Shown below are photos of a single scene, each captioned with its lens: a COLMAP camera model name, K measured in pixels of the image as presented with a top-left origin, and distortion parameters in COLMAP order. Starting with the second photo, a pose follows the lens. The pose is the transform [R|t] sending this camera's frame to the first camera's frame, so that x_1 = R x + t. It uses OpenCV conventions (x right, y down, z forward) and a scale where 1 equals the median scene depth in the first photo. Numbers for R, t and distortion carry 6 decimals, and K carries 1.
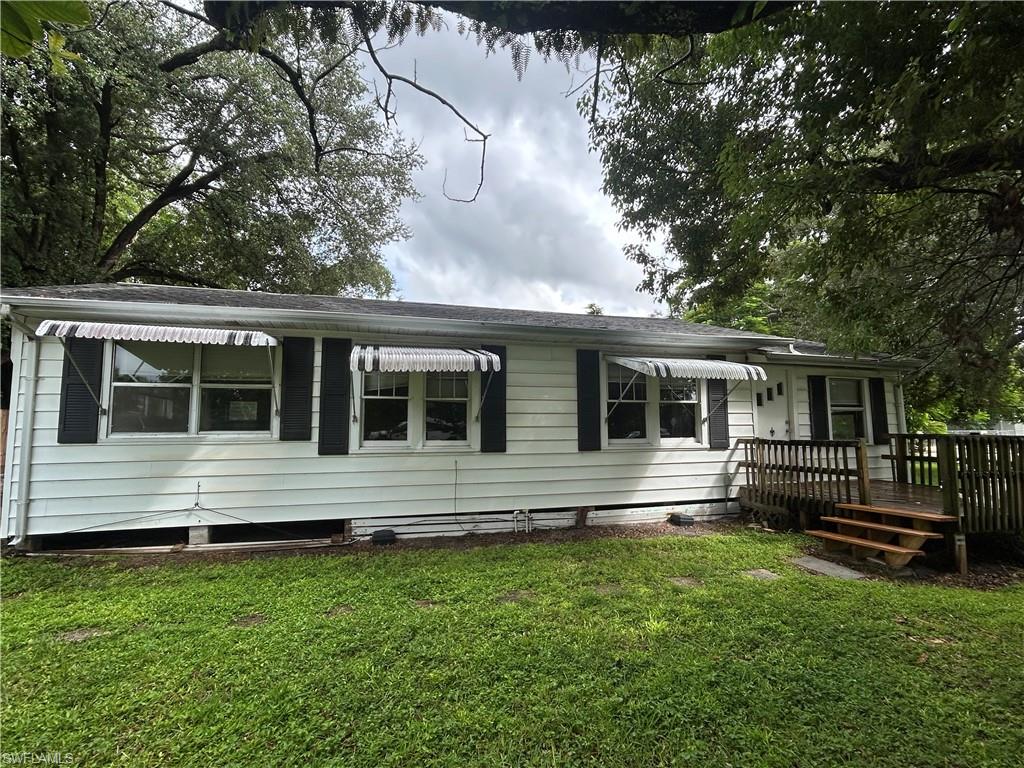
lens RADIAL K [[480.9, 0, 513.3], [0, 480.9, 385.4], [0, 0, 1]] dist [-0.002778, 0.002947]
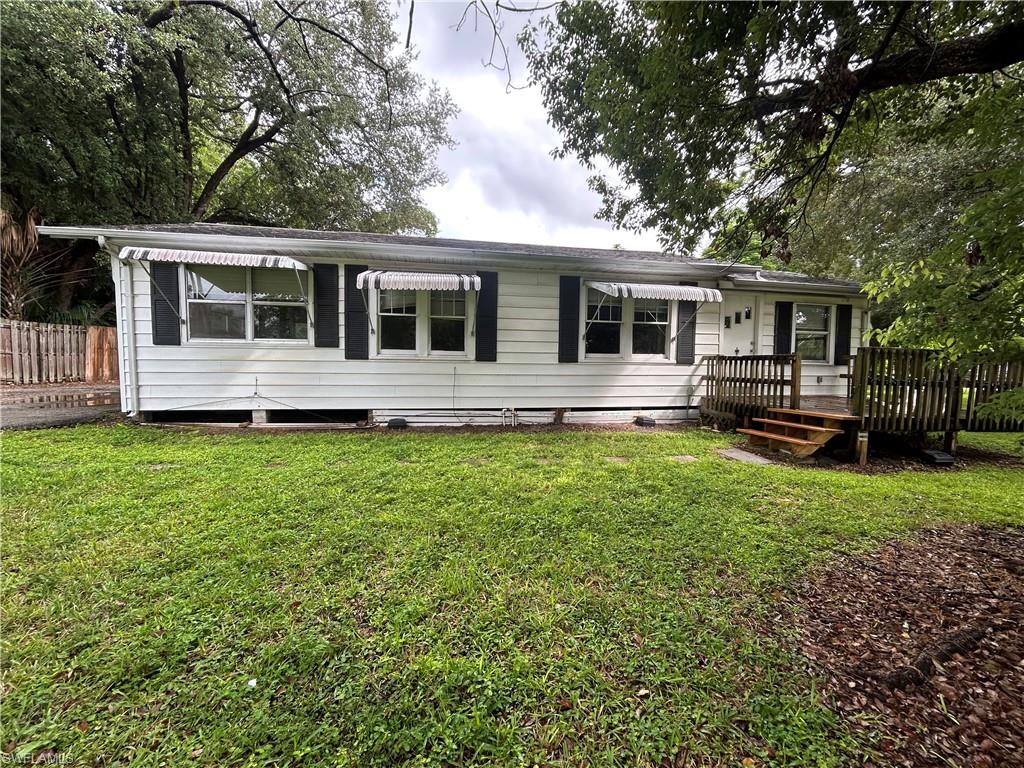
lens RADIAL K [[413.8, 0, 510.8], [0, 413.8, 381.3], [0, 0, 1]] dist [0.000204, 0.000275]
pose [[0.994934, 0.023171, -0.097825, 0.132240], [-0.008815, 0.989435, 0.144711, 0.038506], [0.100144, -0.143115, 0.984626, -0.040851]]
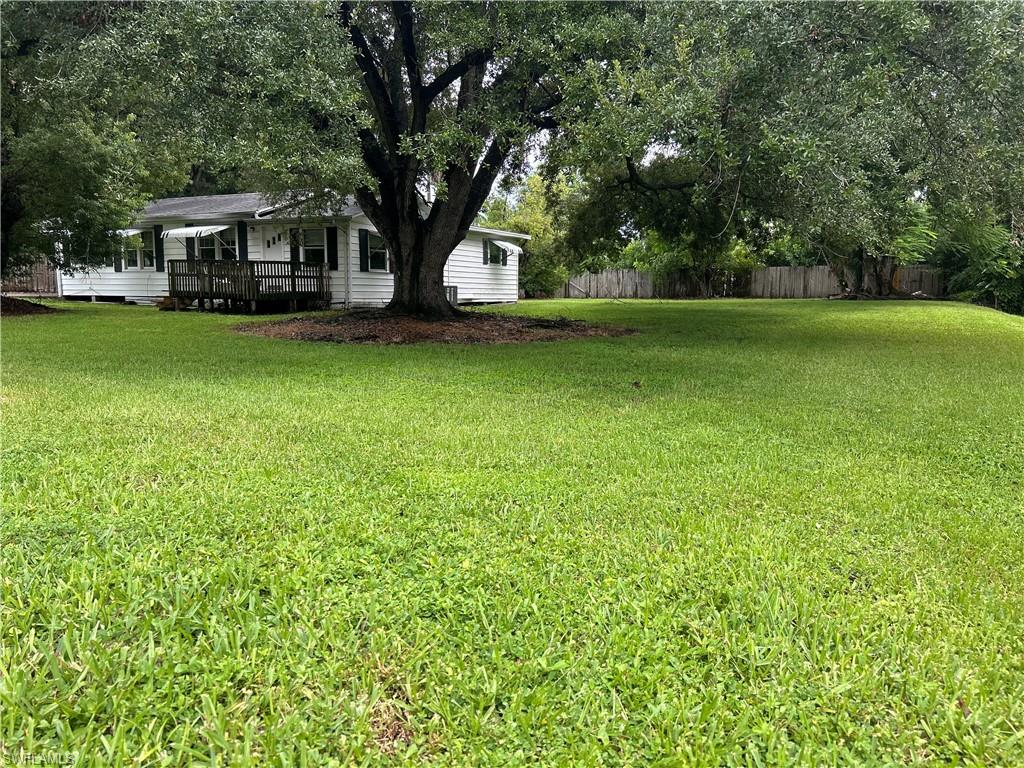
lens RADIAL K [[761.9, 0, 510.2], [0, 761.9, 384.3], [0, 0, 1]] dist [0.070868, -0.081008]
pose [[0.732426, 0.074375, -0.676772, 4.155438], [0.051707, 0.985069, 0.164214, 0.159515], [0.678880, -0.155269, 0.717644, -0.725443]]
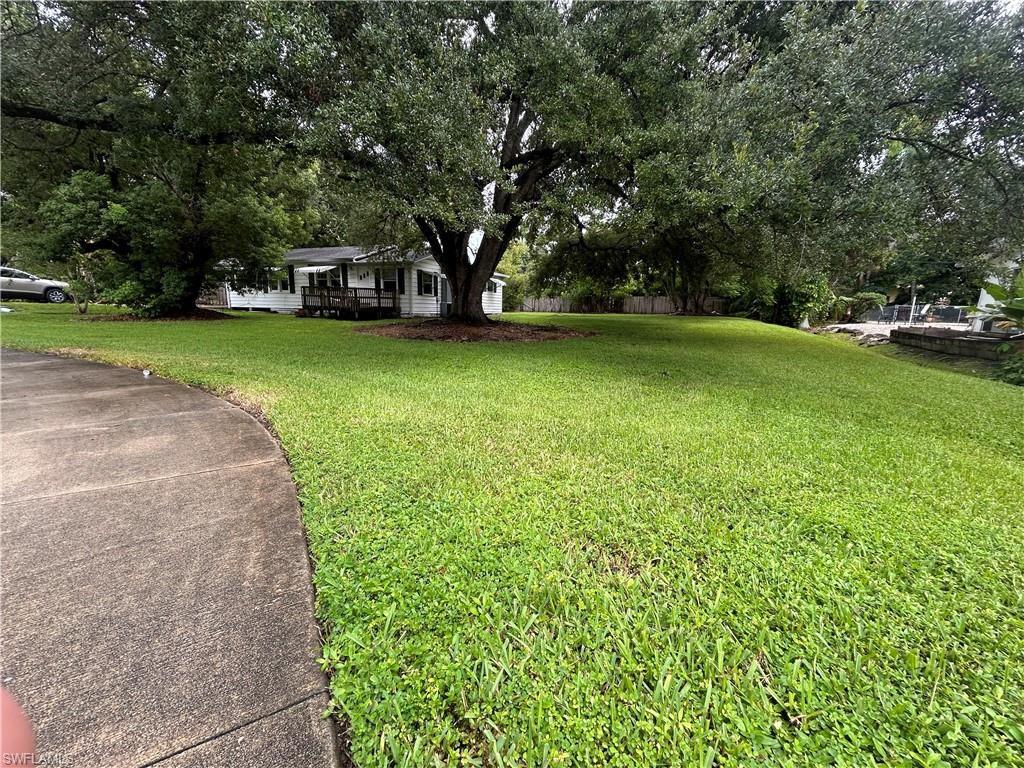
lens RADIAL K [[413.8, 0, 512.2], [0, 413.8, 382.4], [0, 0, 1]] dist [0.000204, 0.000275]
pose [[0.789554, 0.113088, -0.603171, 3.798814], [0.032879, 0.973667, 0.225592, 0.149790], [0.612799, -0.197949, 0.765045, -0.720041]]
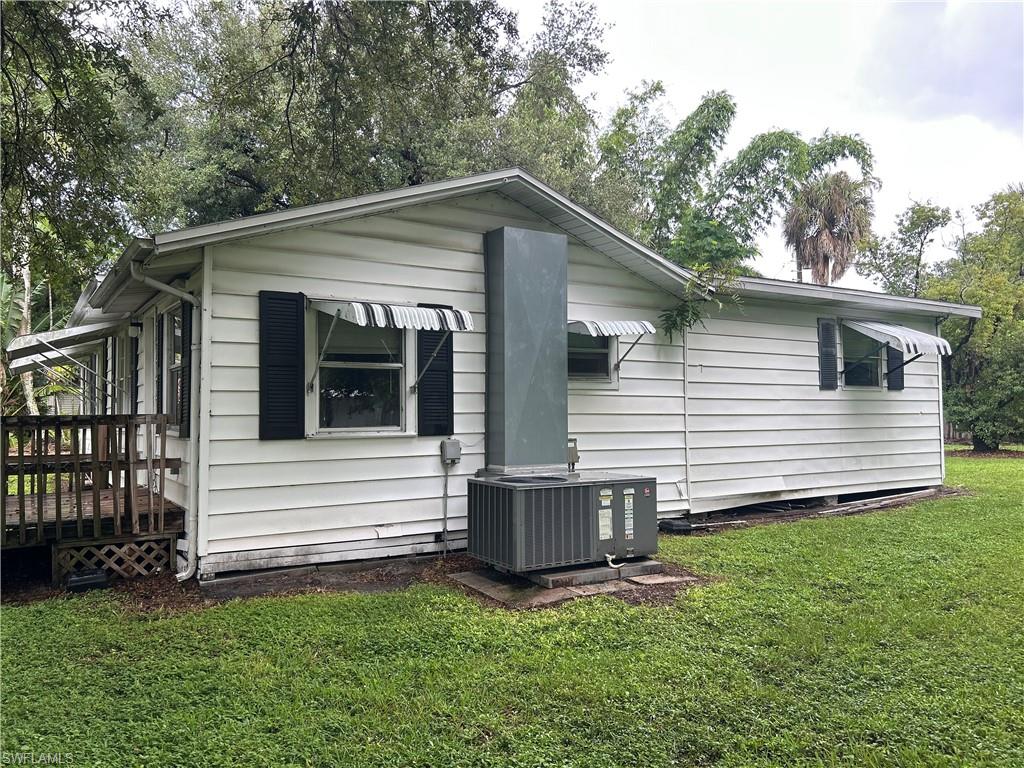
lens RADIAL K [[761.9, 0, 508.5], [0, 761.9, 387.1], [0, 0, 1]] dist [0.070868, -0.081008]
pose [[0.286622, -0.046569, -0.956911, 2.219653], [0.081921, 0.996351, -0.023951, 0.174186], [0.954535, -0.071527, 0.289391, 1.501298]]
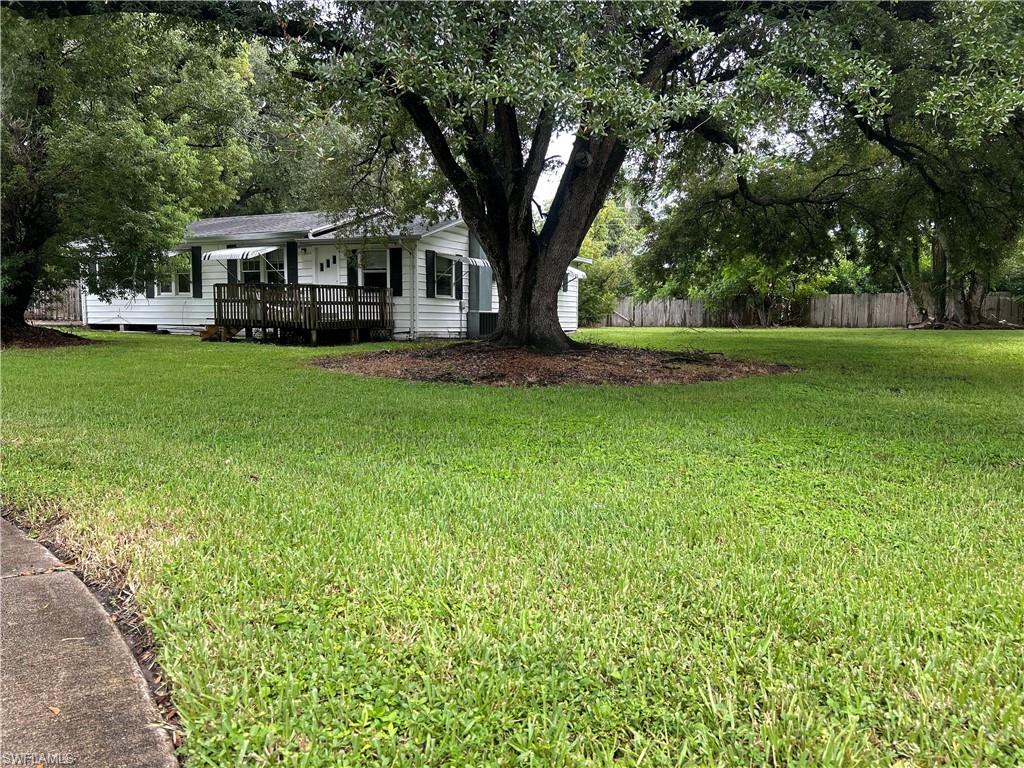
lens RADIAL K [[761.9, 0, 513.0], [0, 761.9, 385.4], [0, 0, 1]] dist [0.070868, -0.081008]
pose [[0.731715, 0.051334, -0.679675, 3.621753], [0.050581, 0.990321, 0.129250, 0.161684], [0.679731, -0.128953, 0.722036, -0.652203]]
